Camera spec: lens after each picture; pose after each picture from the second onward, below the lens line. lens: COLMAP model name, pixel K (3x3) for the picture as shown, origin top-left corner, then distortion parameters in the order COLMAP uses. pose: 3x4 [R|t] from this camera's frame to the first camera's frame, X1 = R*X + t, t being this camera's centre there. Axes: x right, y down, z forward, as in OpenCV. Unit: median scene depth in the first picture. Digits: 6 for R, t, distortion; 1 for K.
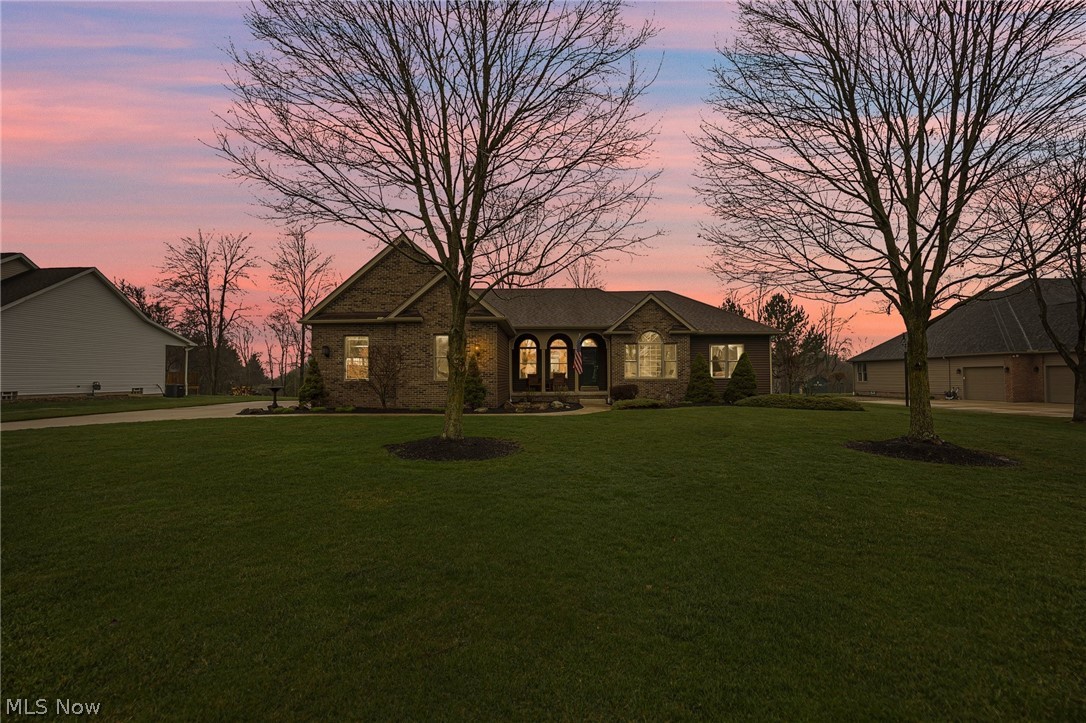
lens RADIAL K [[444.7, 0, 543.5], [0, 444.7, 363.5], [0, 0, 1]] dist [-0.001303, 0.000328]
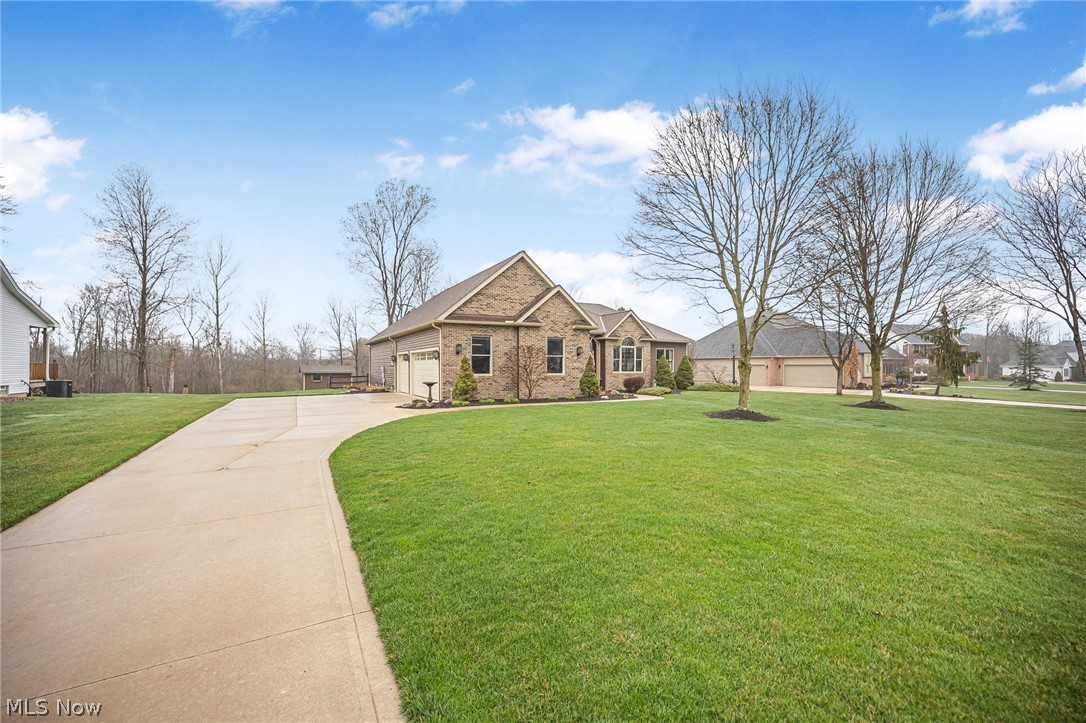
lens RADIAL K [[444.7, 0, 543.7], [0, 444.7, 361.2], [0, 0, 1]] dist [-0.001303, 0.000328]
pose [[0.856506, 0.007990, 0.516075, -0.864862], [-0.011626, 0.999925, 0.003814, -0.004520], [-0.516006, -0.009267, 0.856535, -0.039198]]
